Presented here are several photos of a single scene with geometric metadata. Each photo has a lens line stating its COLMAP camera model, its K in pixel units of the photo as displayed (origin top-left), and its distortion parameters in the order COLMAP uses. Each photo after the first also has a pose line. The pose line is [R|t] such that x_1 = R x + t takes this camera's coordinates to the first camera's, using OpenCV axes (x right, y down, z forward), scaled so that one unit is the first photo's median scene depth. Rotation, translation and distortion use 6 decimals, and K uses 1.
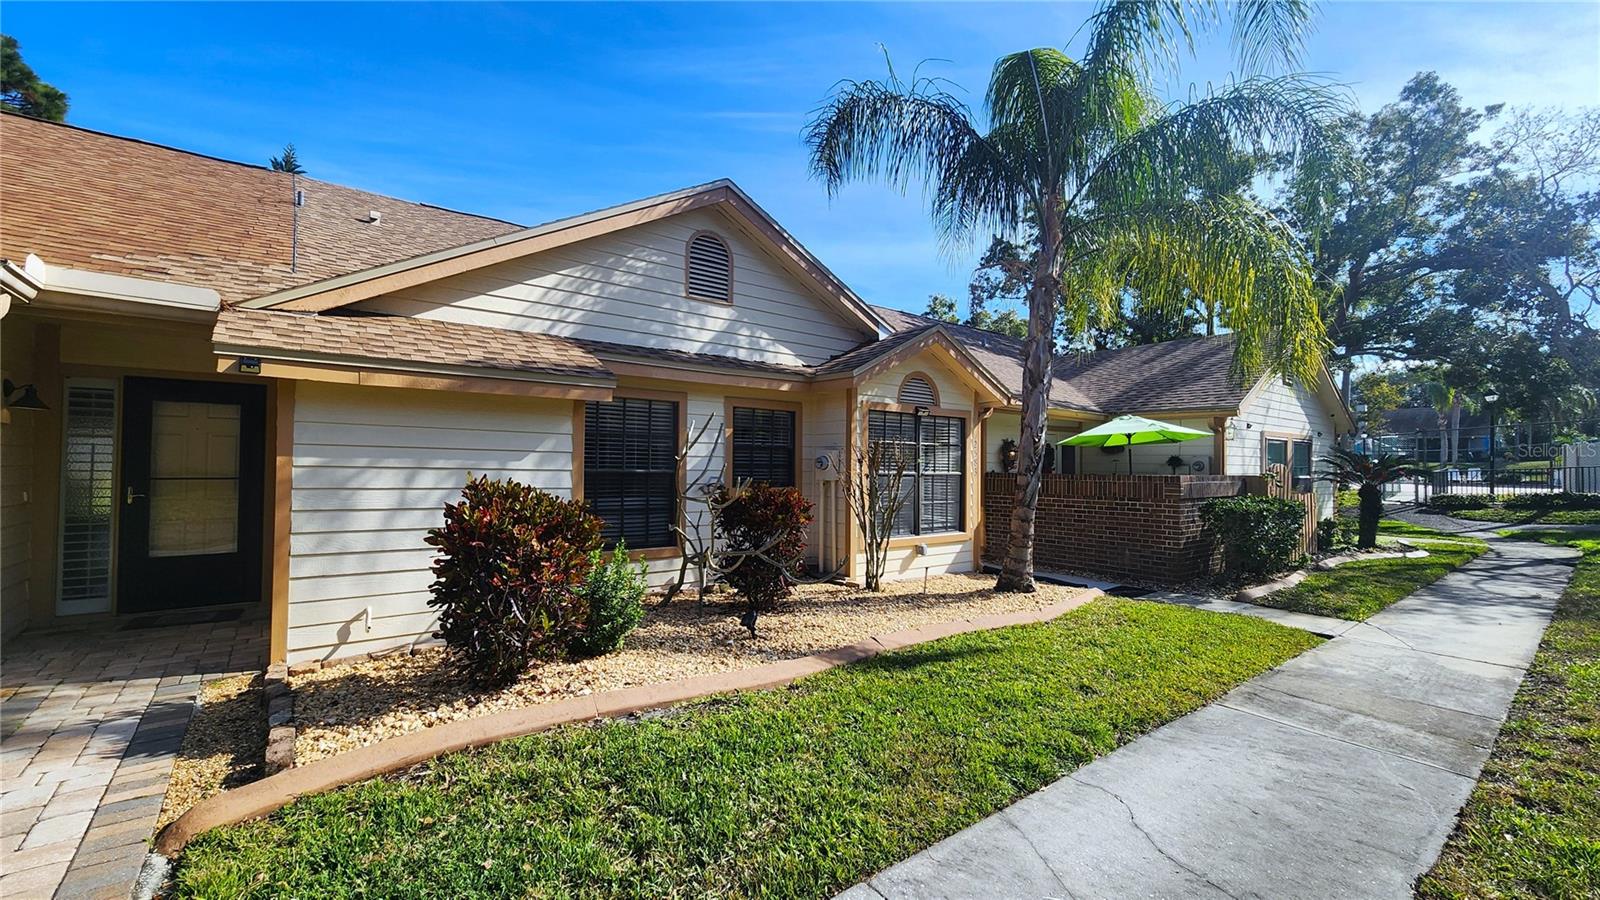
lens RADIAL K [[675.6, 0, 800.0], [0, 675.6, 450.0], [0, 0, 1]] dist [-0.000645, -0.000021]
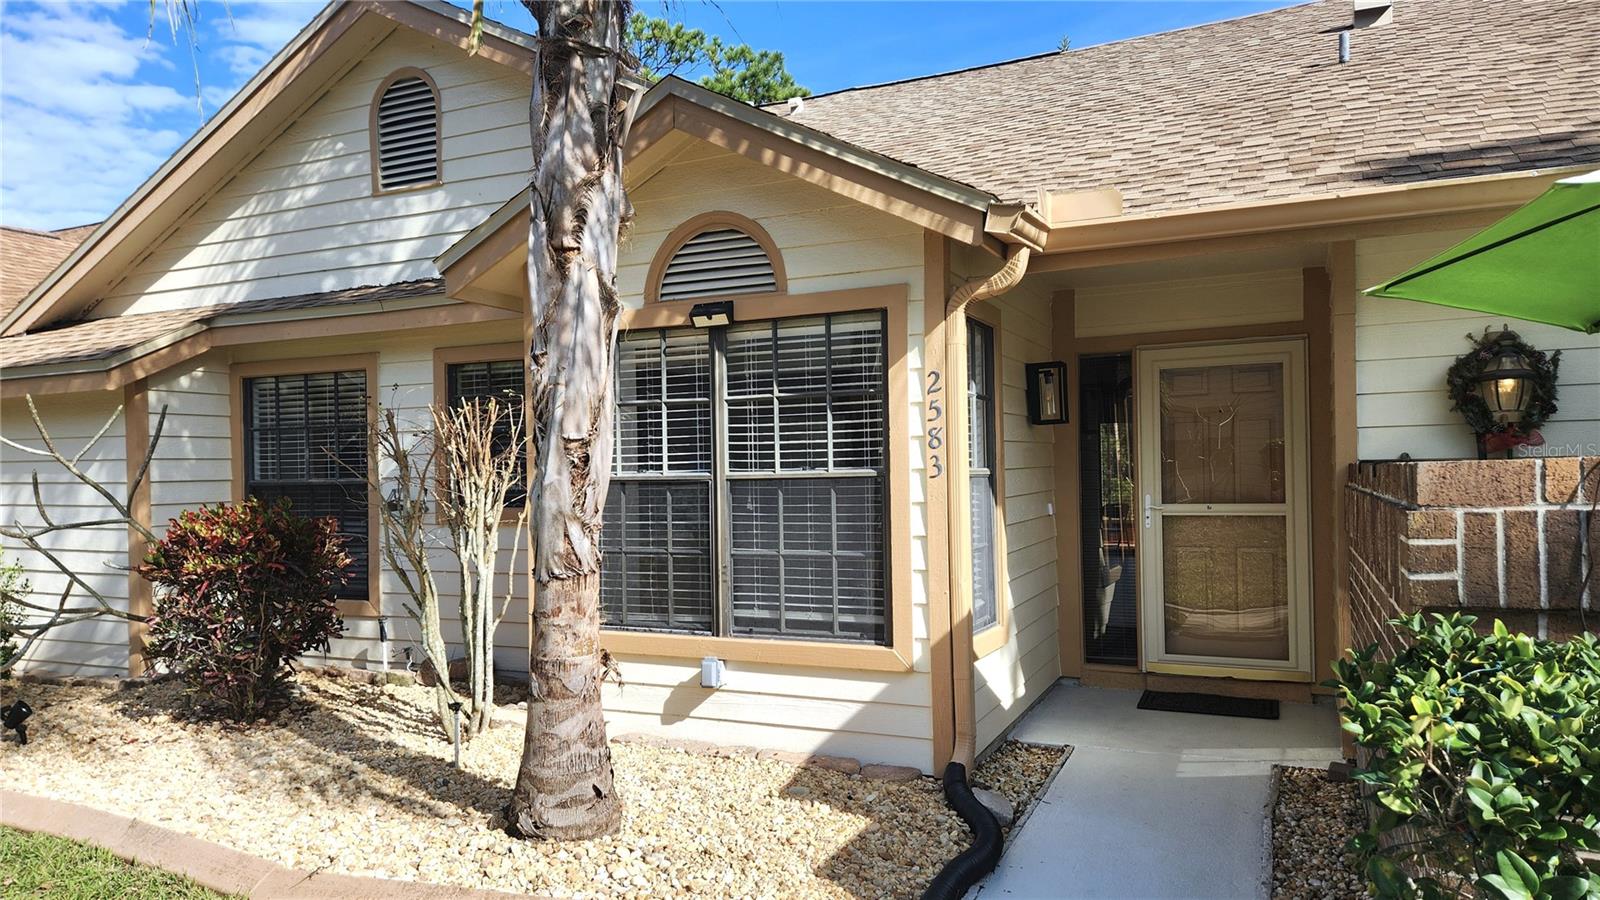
lens RADIAL K [[1062.4, 0, 800.0], [0, 1062.4, 450.0], [0, 0, 1]] dist [-0.006406, -0.001657]
pose [[0.458726, -0.028842, -0.888109, 0.833932], [0.048228, 0.998808, -0.007527, 0.029846], [0.887268, -0.039379, 0.459570, 0.863068]]
